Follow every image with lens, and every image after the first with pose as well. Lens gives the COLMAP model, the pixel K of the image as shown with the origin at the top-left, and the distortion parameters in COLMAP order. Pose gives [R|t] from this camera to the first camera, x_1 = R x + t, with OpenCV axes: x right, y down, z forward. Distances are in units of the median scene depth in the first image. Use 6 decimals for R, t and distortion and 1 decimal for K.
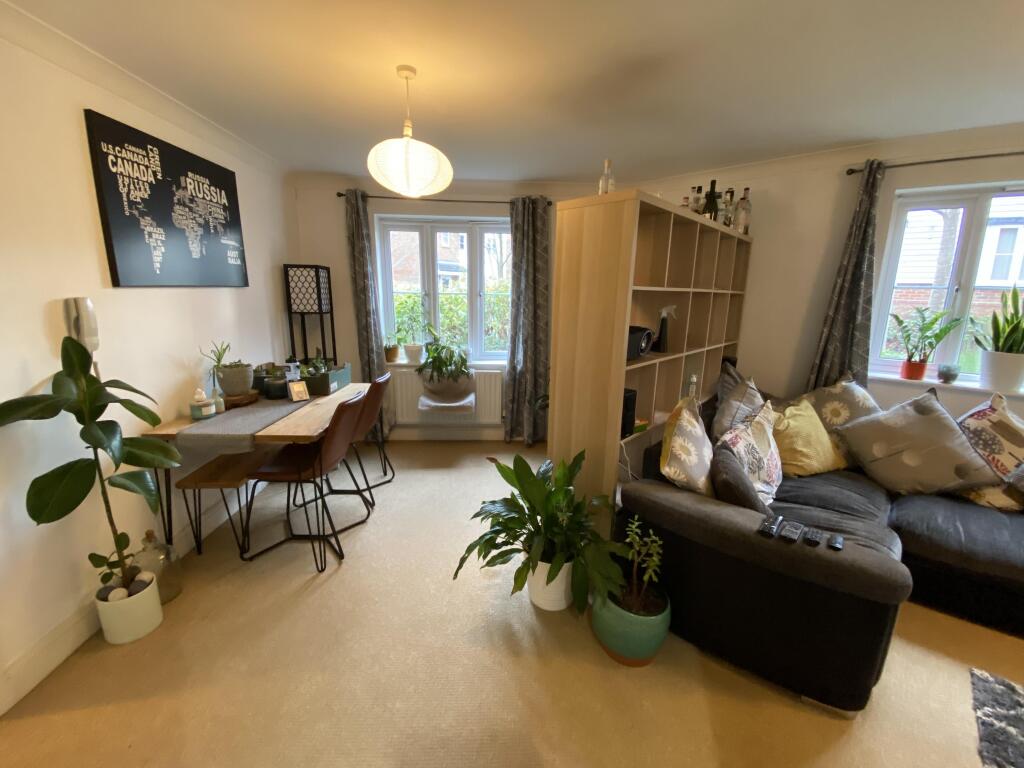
lens RADIAL K [[412.8, 0, 525.3], [0, 412.8, 387.0], [0, 0, 1]] dist [-0.002303, -0.012668]
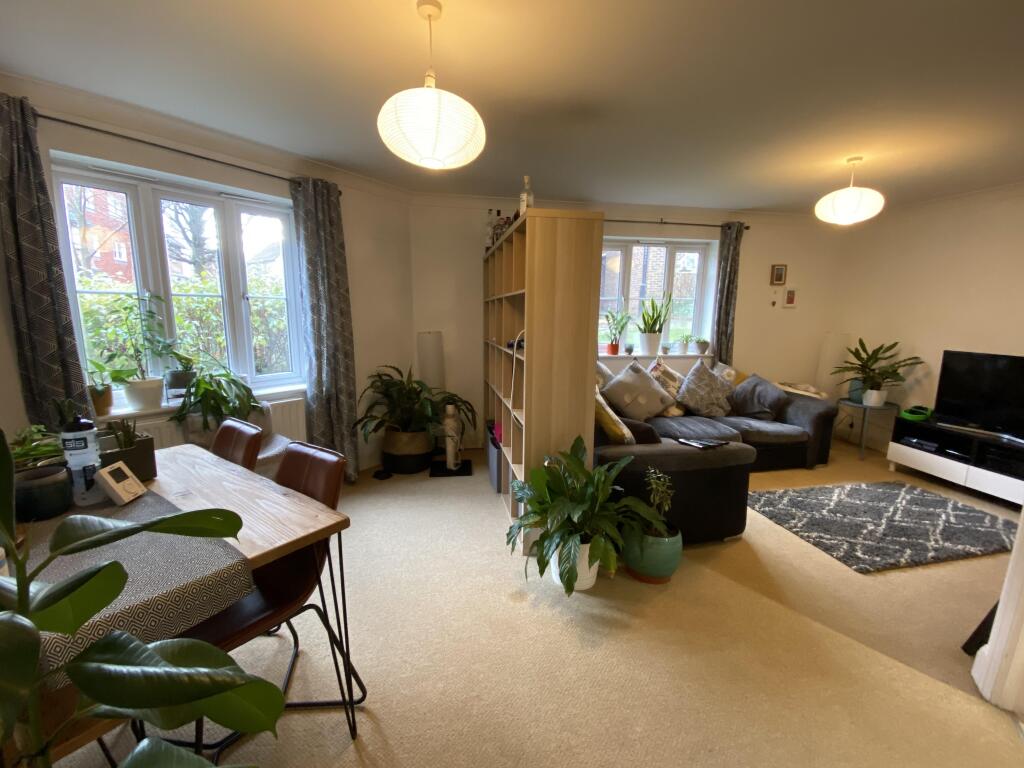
lens RADIAL K [[412.8, 0, 525.3], [0, 412.8, 387.0], [0, 0, 1]] dist [-0.002303, -0.012668]
pose [[0.600817, -0.147833, 0.785598, -0.566207], [0.168768, 0.984058, 0.056107, -0.043654], [-0.781368, 0.098874, 0.616188, 0.282131]]
